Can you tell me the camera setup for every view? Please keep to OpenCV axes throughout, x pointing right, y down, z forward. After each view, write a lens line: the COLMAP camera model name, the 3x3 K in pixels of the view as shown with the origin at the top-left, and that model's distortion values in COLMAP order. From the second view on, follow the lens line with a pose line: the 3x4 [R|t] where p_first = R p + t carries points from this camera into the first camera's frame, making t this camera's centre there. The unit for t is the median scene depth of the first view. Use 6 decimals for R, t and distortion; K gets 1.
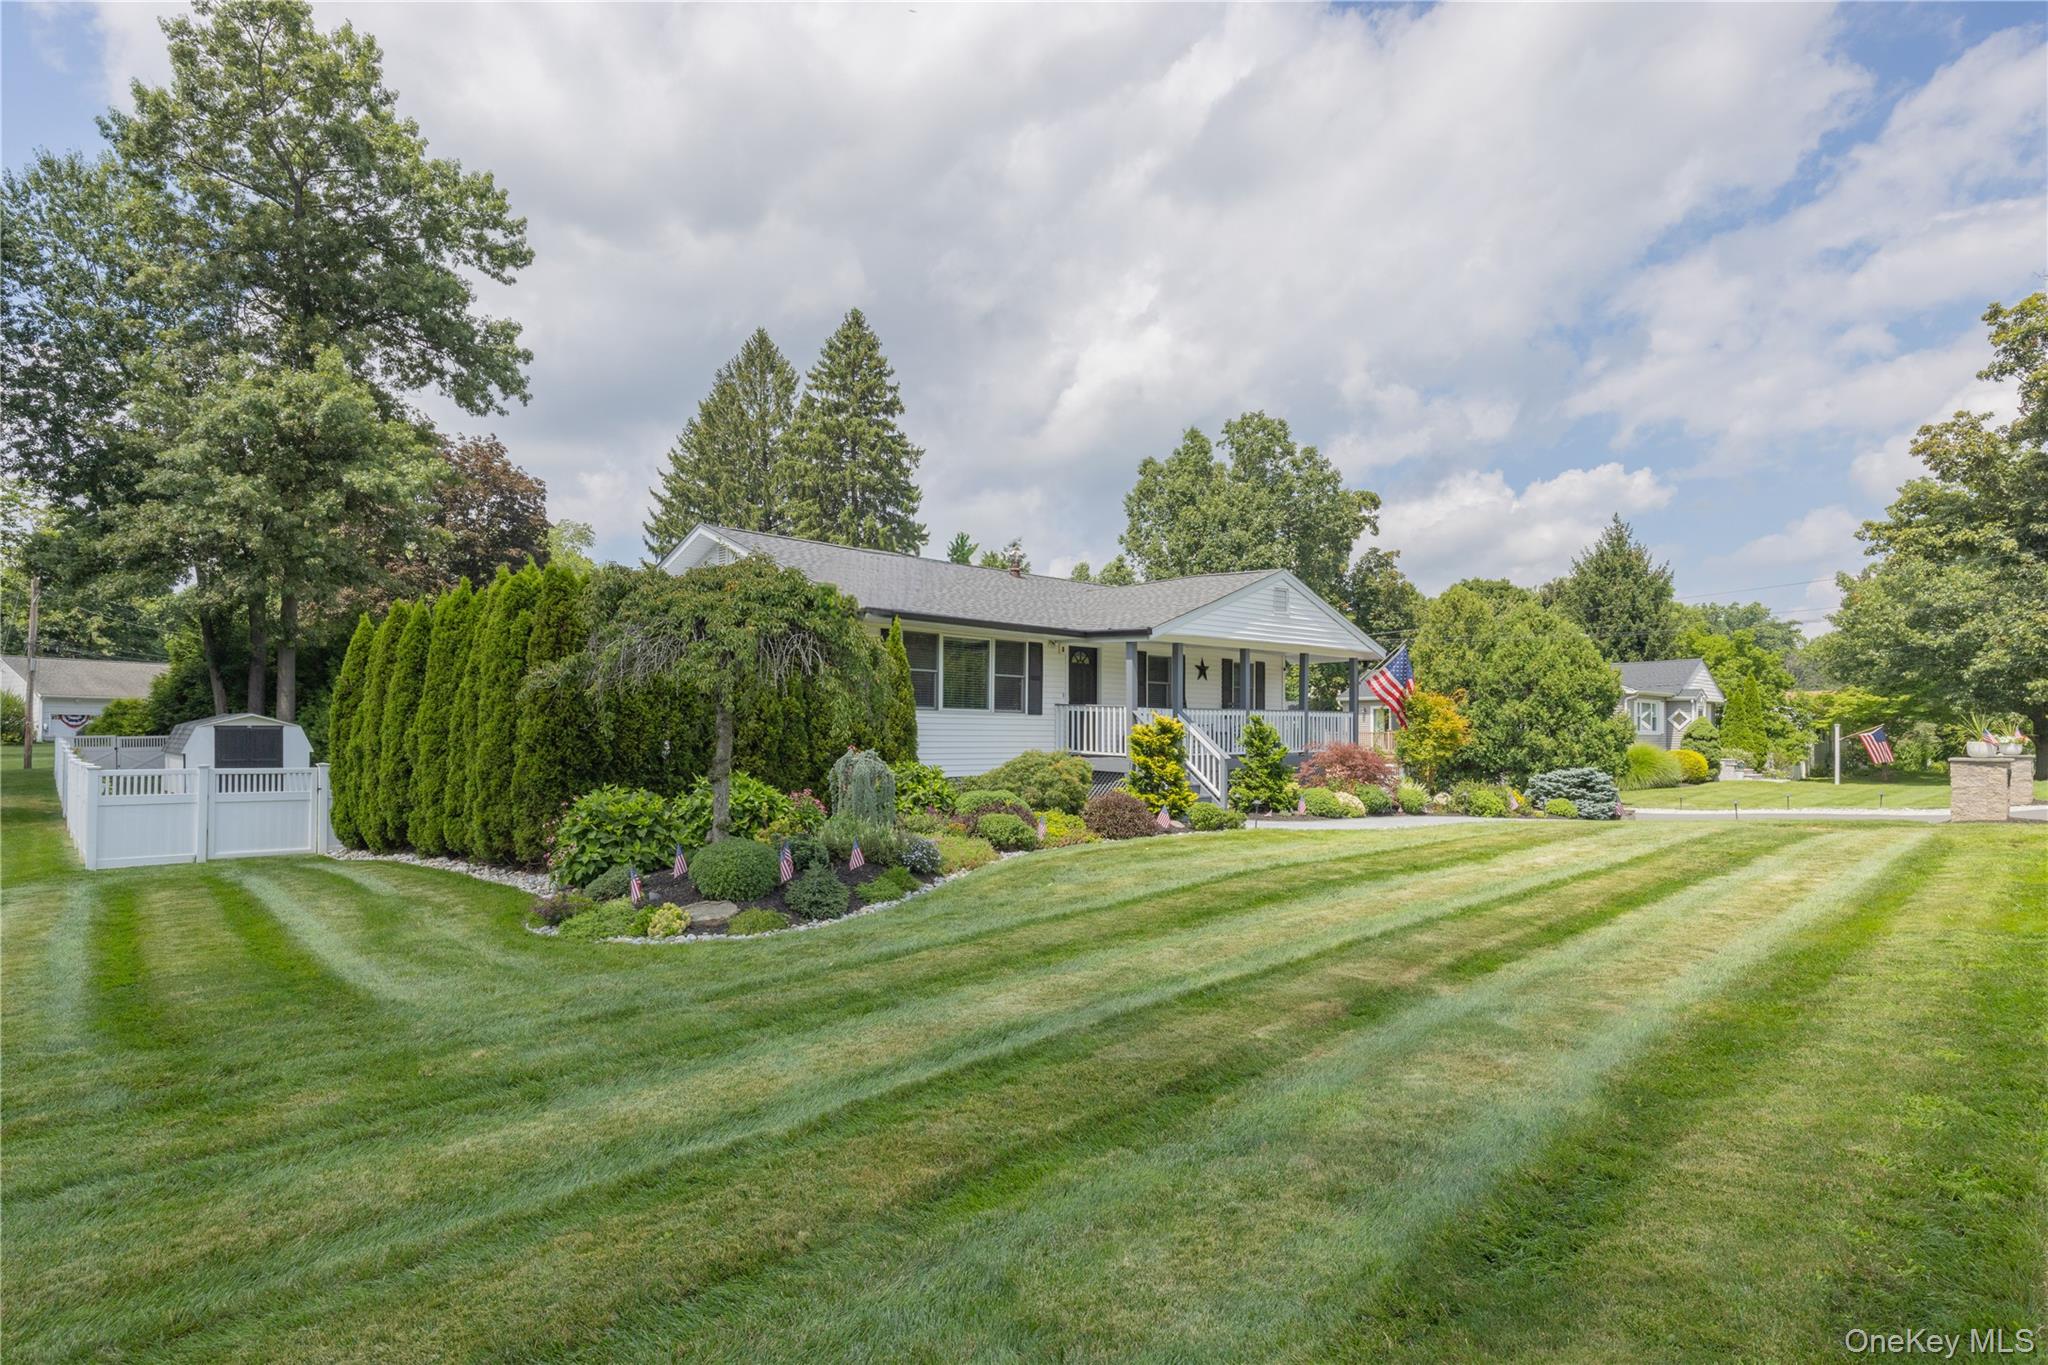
lens RADIAL K [[1115.3, 0, 1017.1], [0, 1115.3, 696.6], [0, 0, 1]] dist [0.004720, -0.010719]
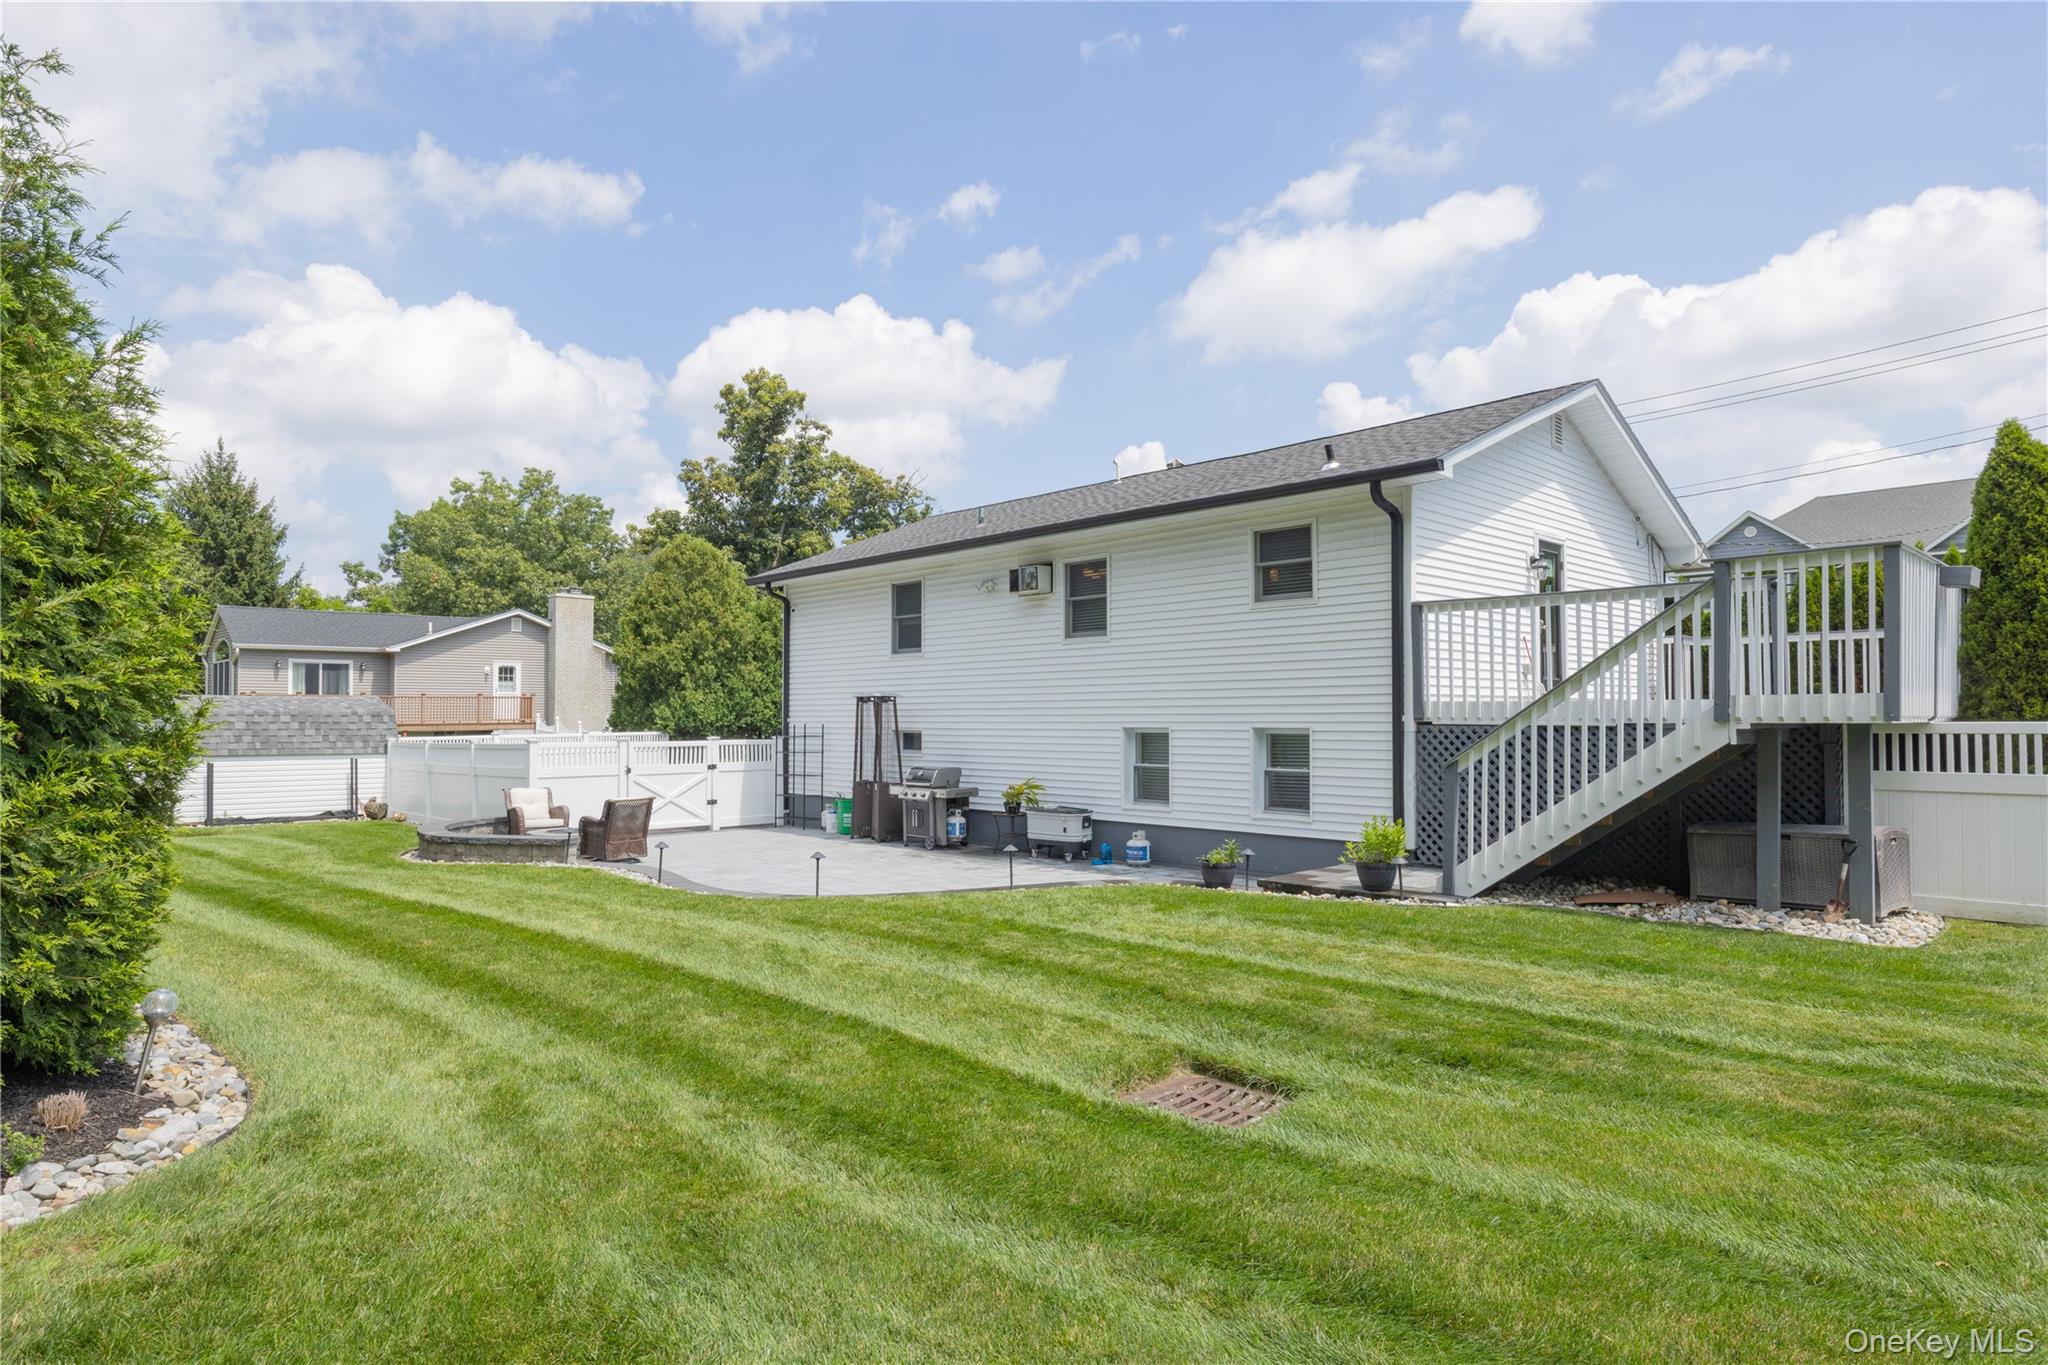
lens RADIAL K [[1138.4, 0, 1011.0], [0, 1138.4, 705.8], [0, 0, 1]] dist [-0.002742, -0.000877]
pose [[0.001638, 0.006372, 0.999978, -0.312121], [-0.028841, 0.999564, -0.006322, 0.023386], [-0.999583, -0.028830, 0.001821, 0.423087]]
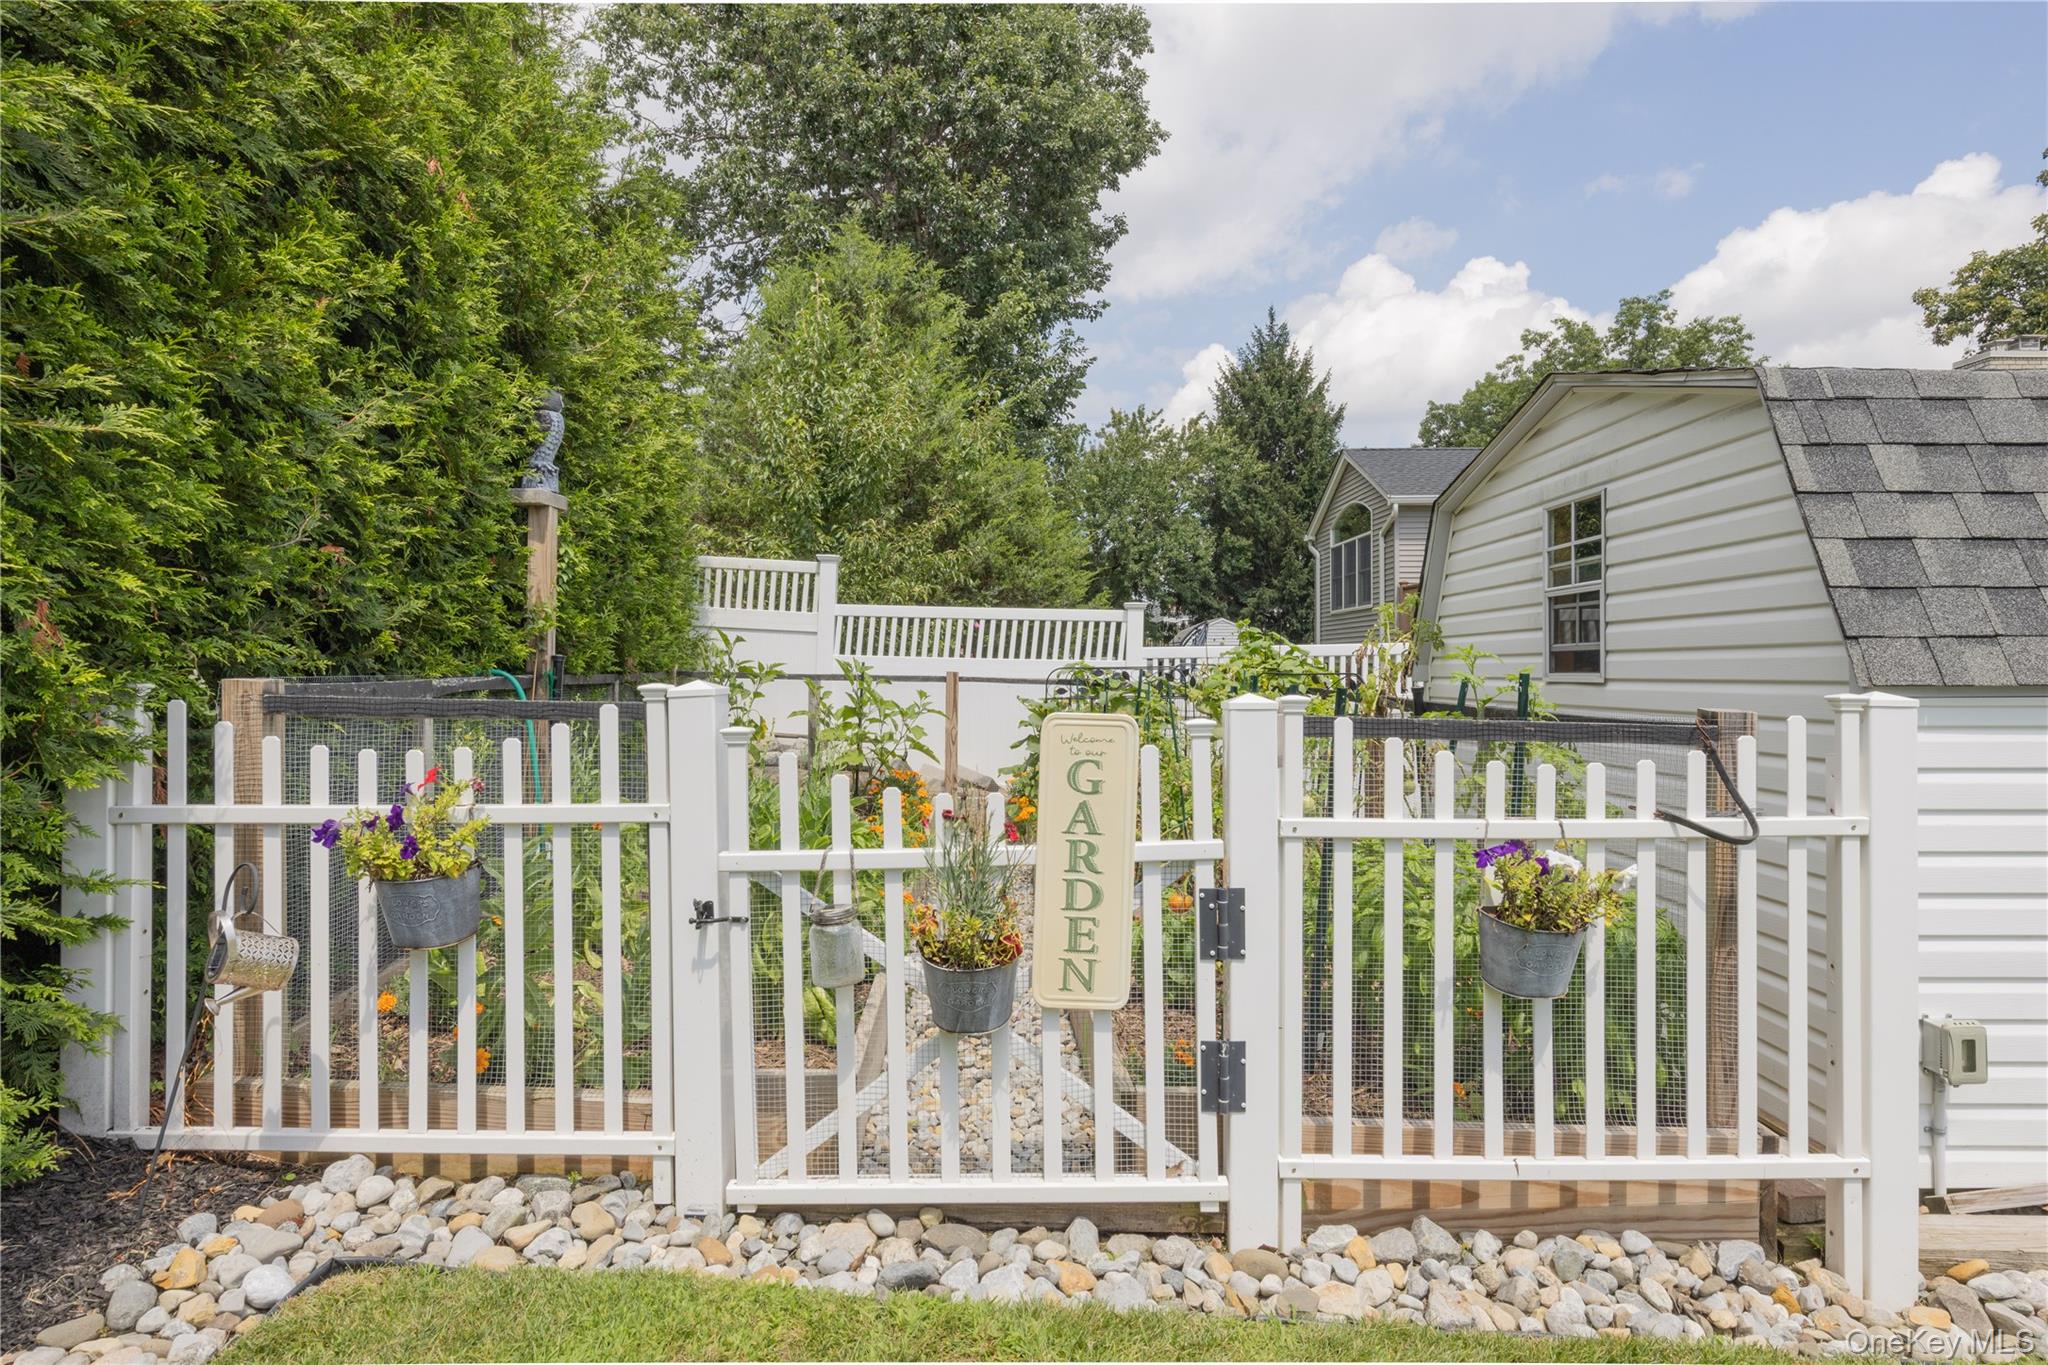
lens RADIAL K [[1100.4, 0, 1018.6], [0, 1100.4, 671.0], [0, 0, 1]] dist [-0.000503, -0.000294]
pose [[0.698516, -0.010669, 0.715515, -0.054937], [-0.014244, 0.999483, 0.028810, 0.041041], [-0.715452, -0.030316, 0.698003, 0.657611]]
